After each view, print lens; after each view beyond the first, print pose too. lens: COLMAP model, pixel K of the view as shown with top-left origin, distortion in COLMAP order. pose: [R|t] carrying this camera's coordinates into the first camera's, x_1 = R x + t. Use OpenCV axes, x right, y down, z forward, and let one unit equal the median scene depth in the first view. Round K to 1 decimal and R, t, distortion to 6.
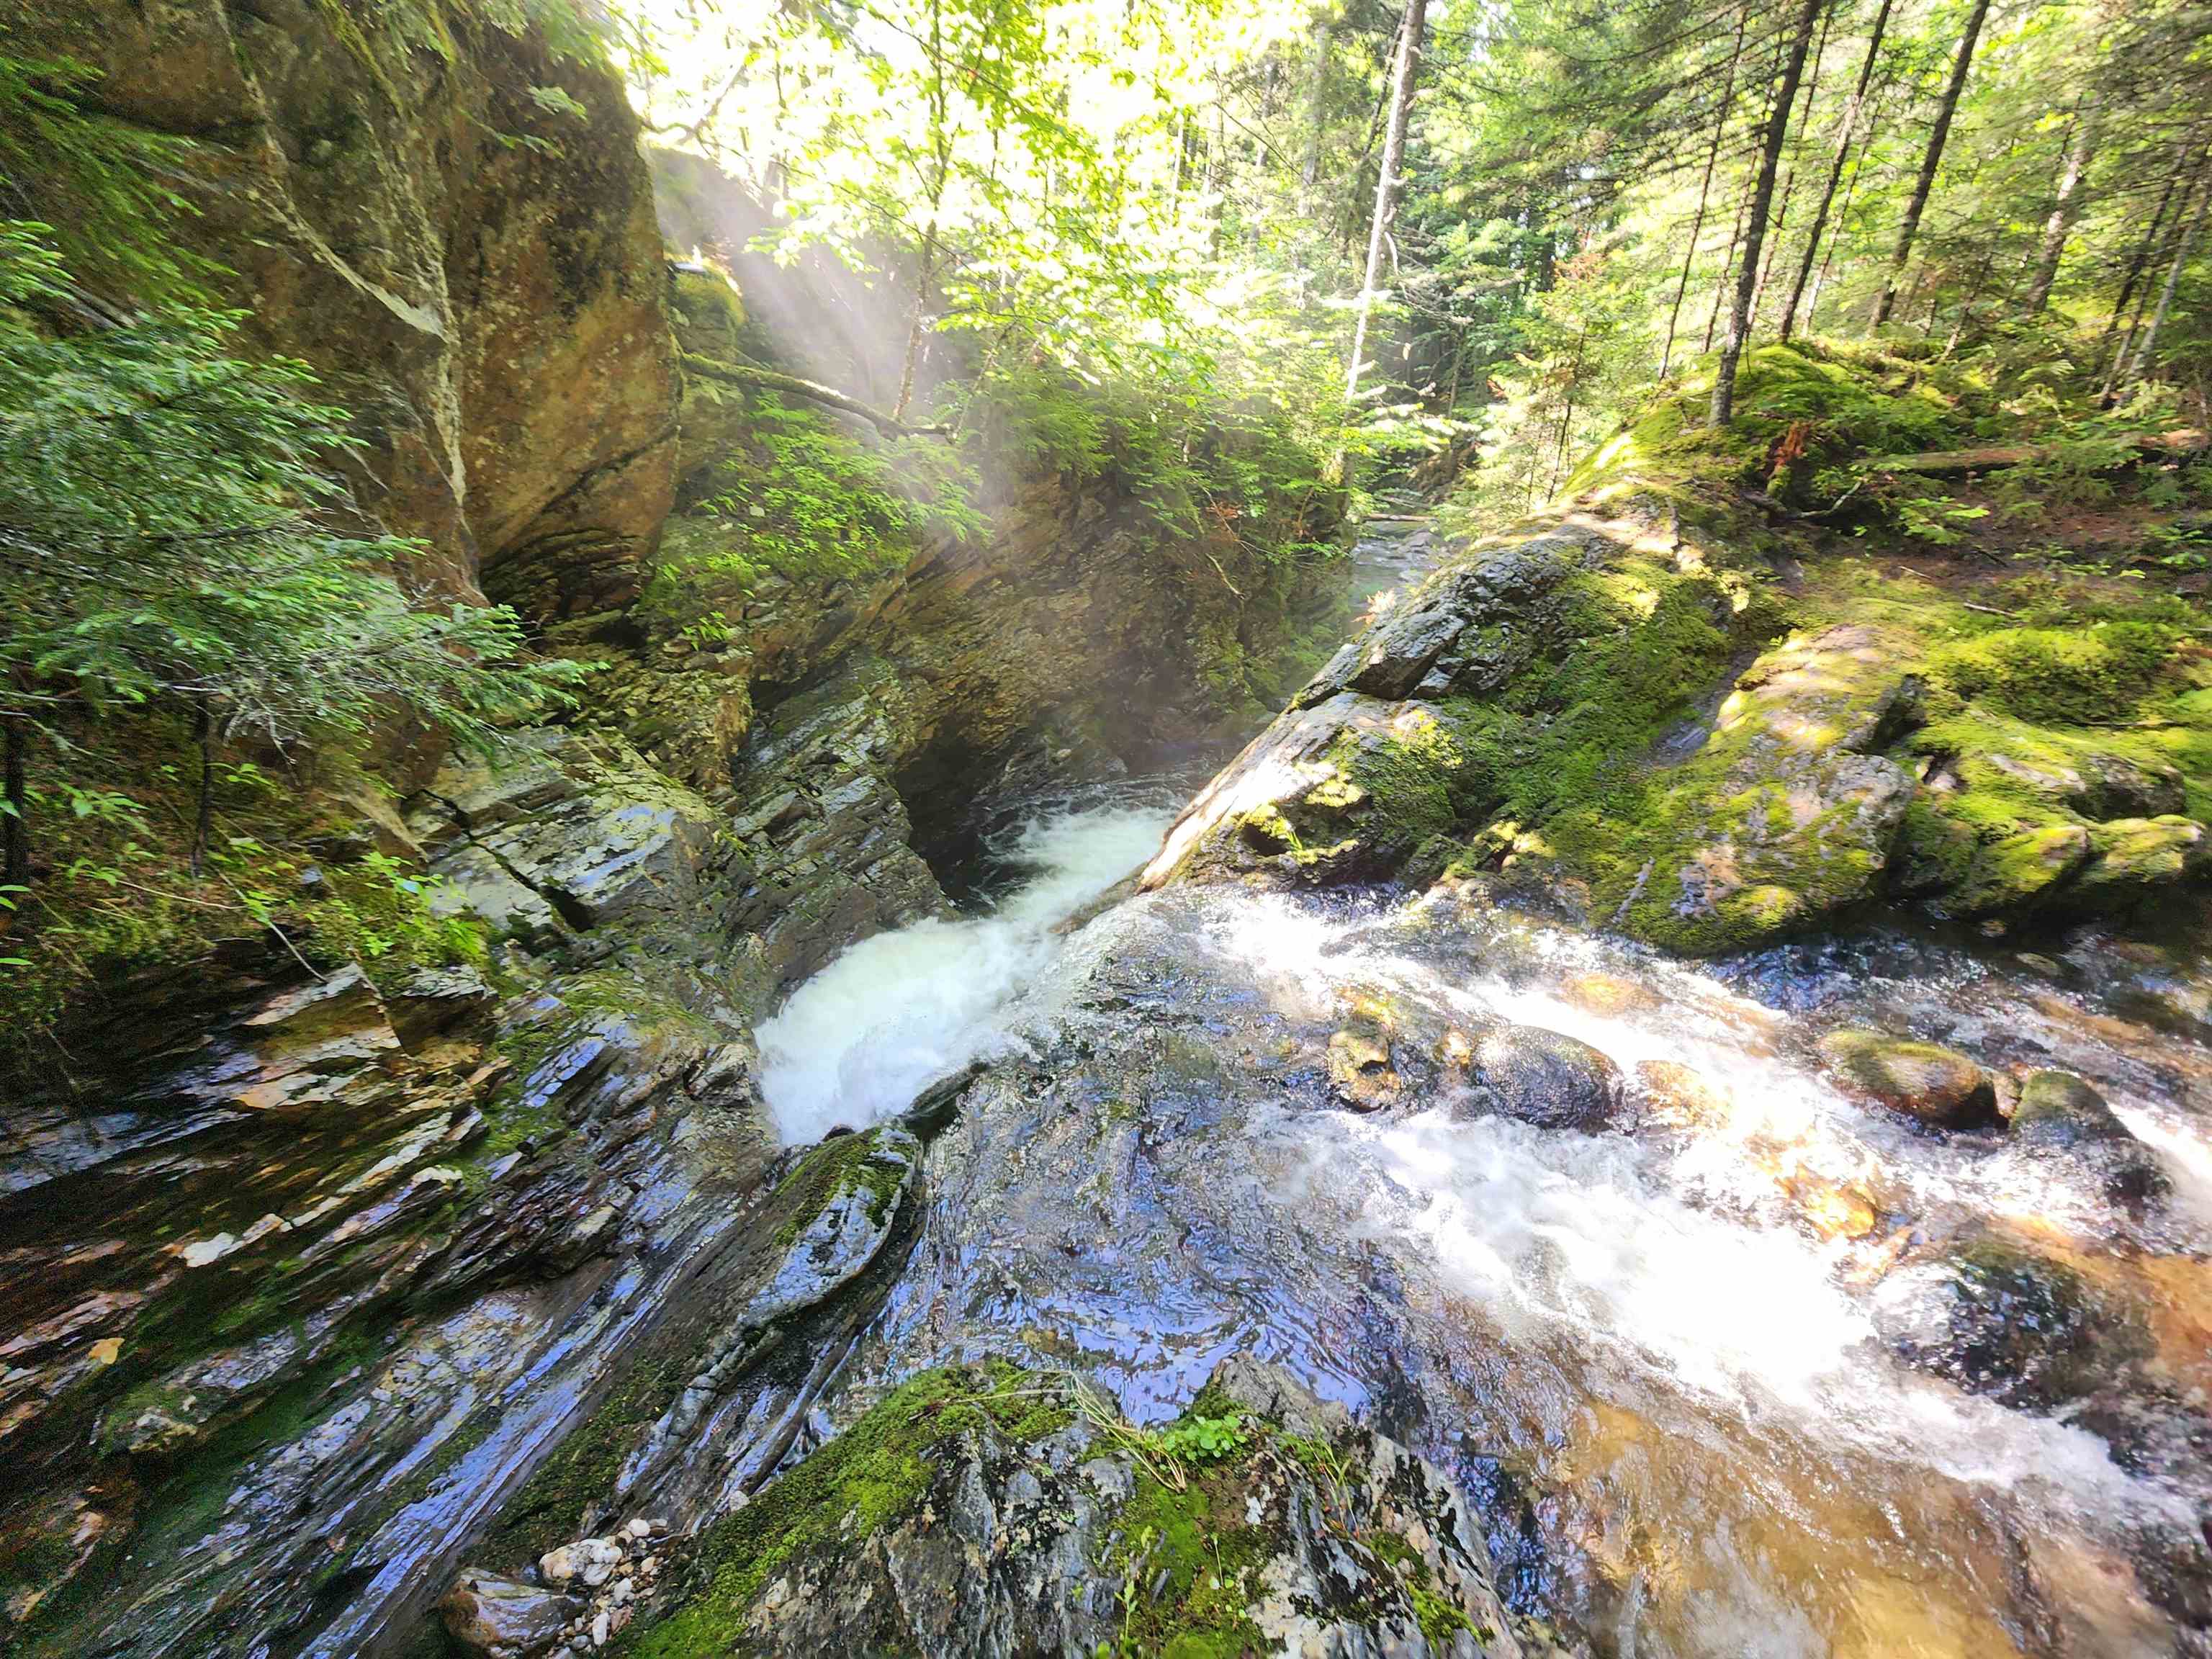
lens RADIAL K [[915.0, 0, 1101.3], [0, 915.0, 826.4], [0, 0, 1]] dist [-0.000199, 0.000773]
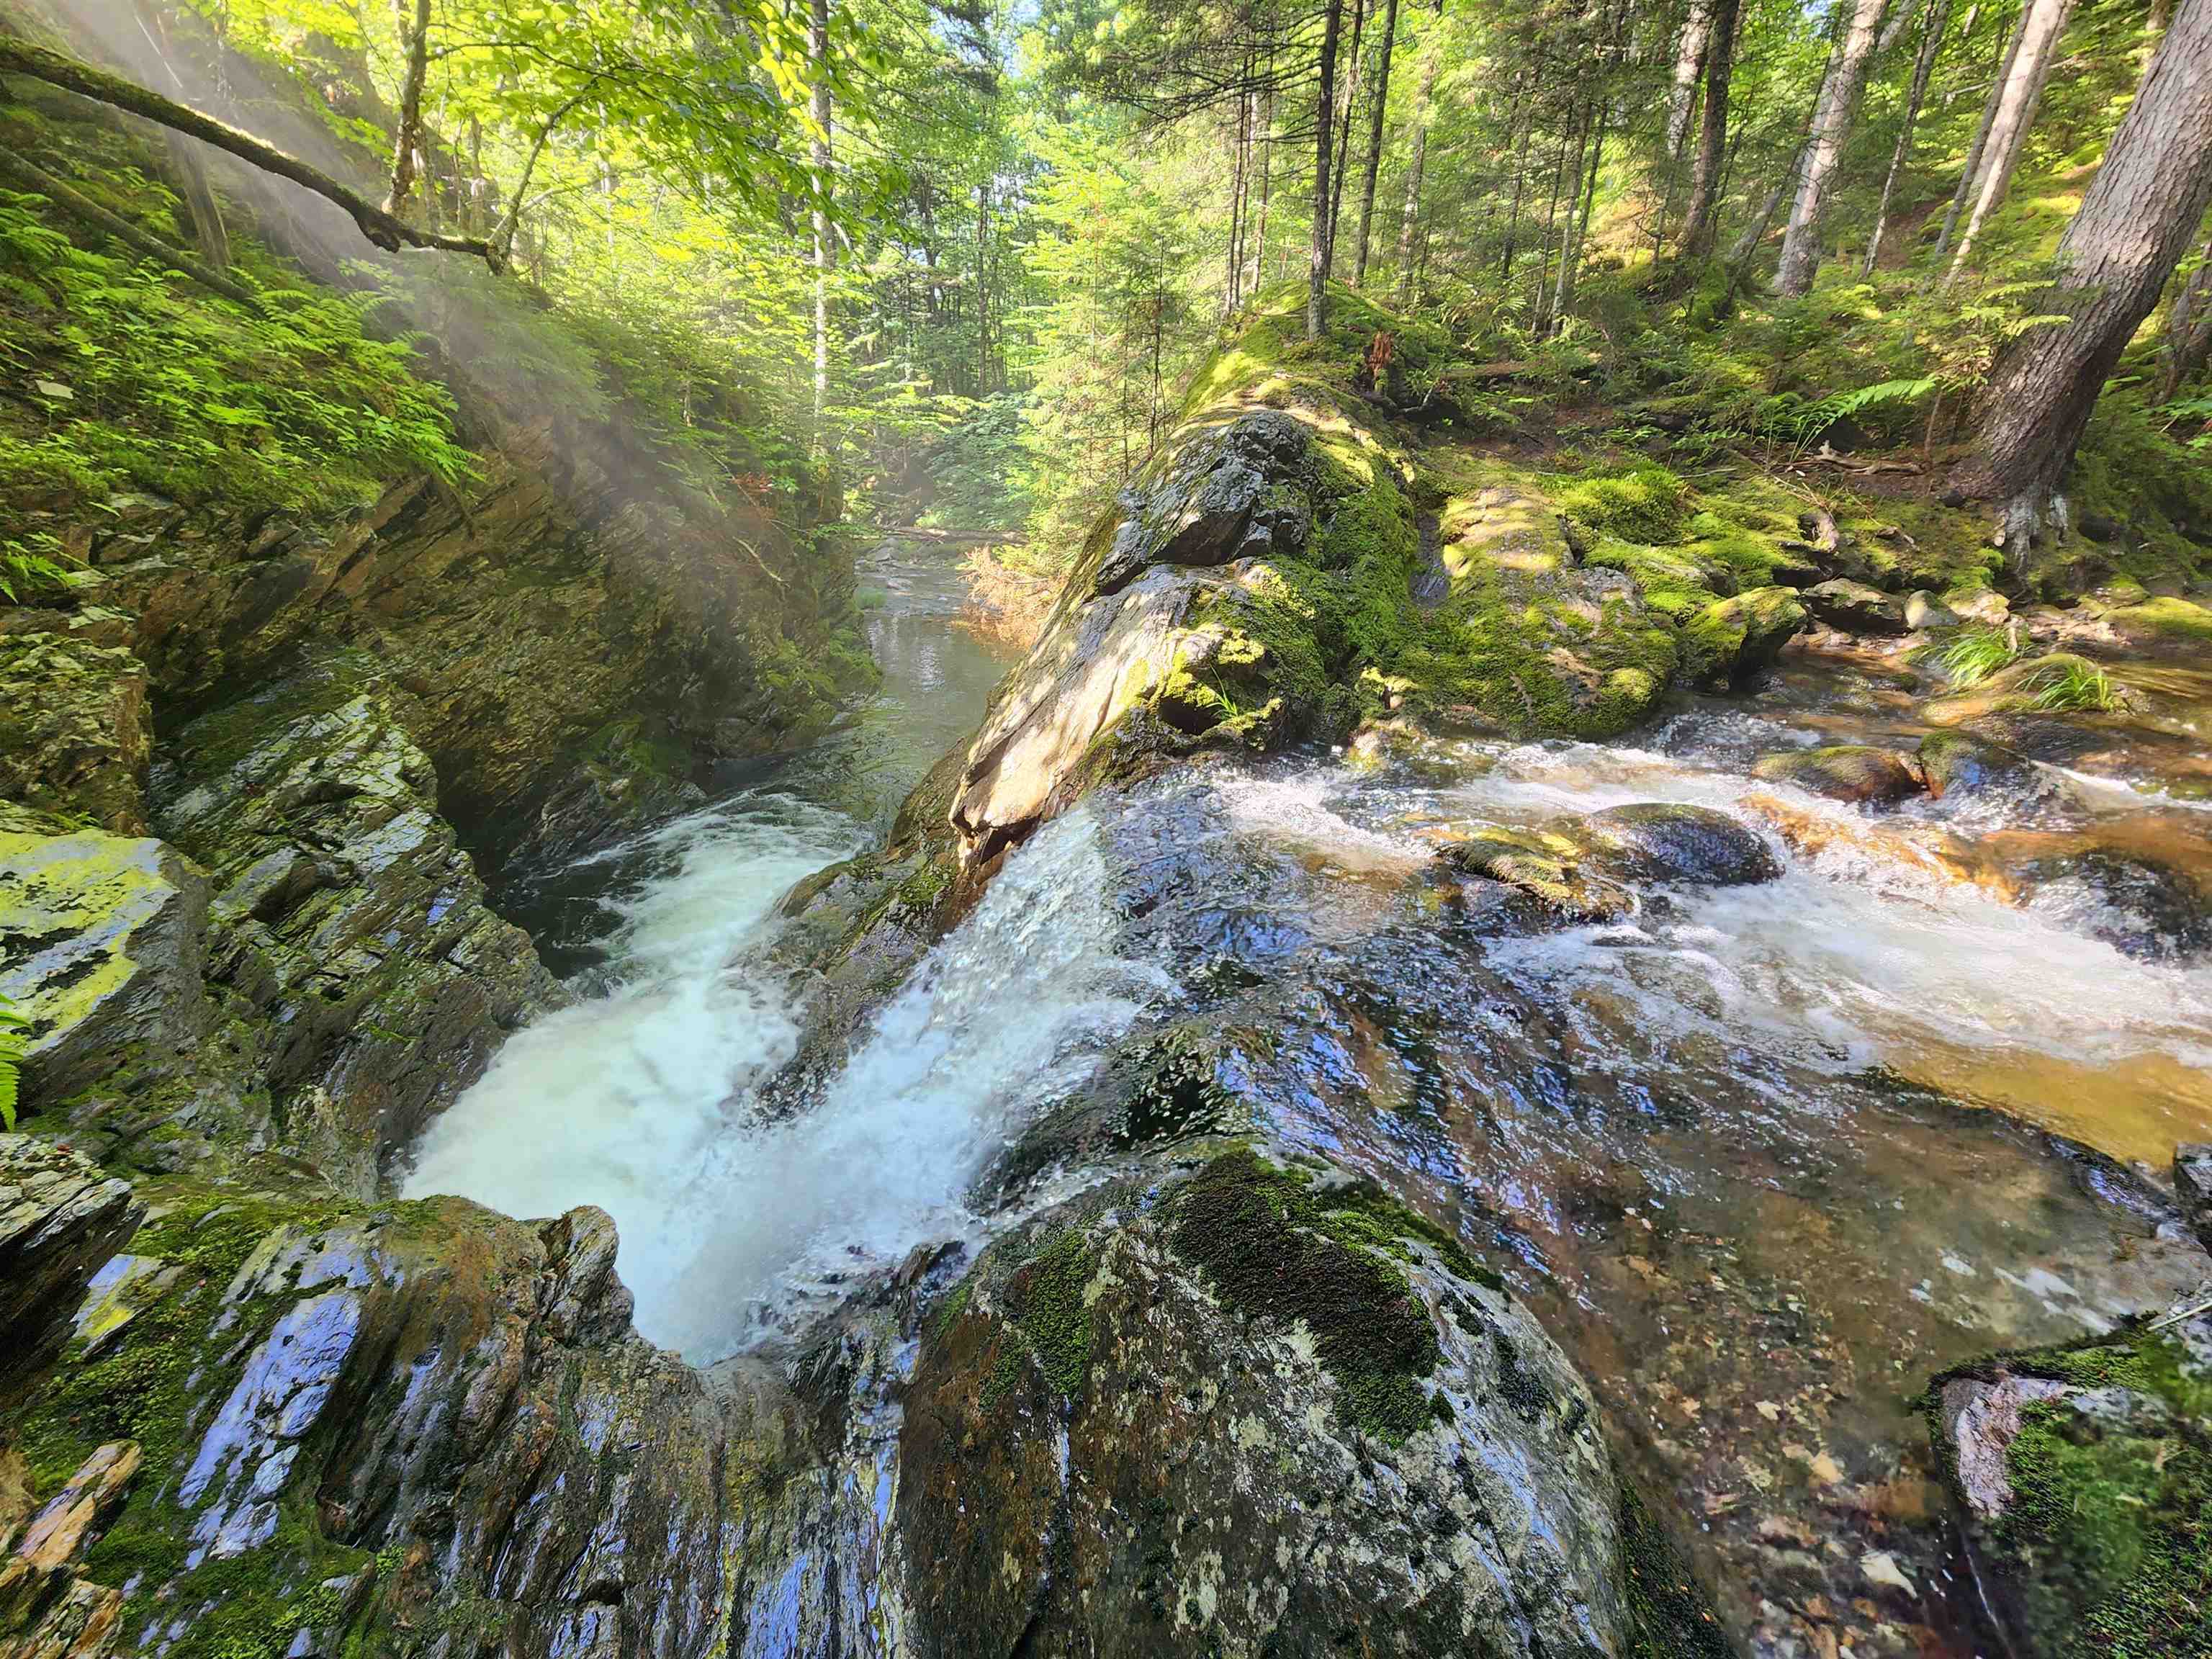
lens RADIAL K [[915.0, 0, 1101.3], [0, 915.0, 826.4], [0, 0, 1]] dist [-0.000199, 0.000773]
pose [[0.825611, -0.197351, 0.528600, -0.312587], [0.220035, 0.975278, 0.020447, 0.073201], [-0.519567, 0.099430, 0.848625, 0.343543]]
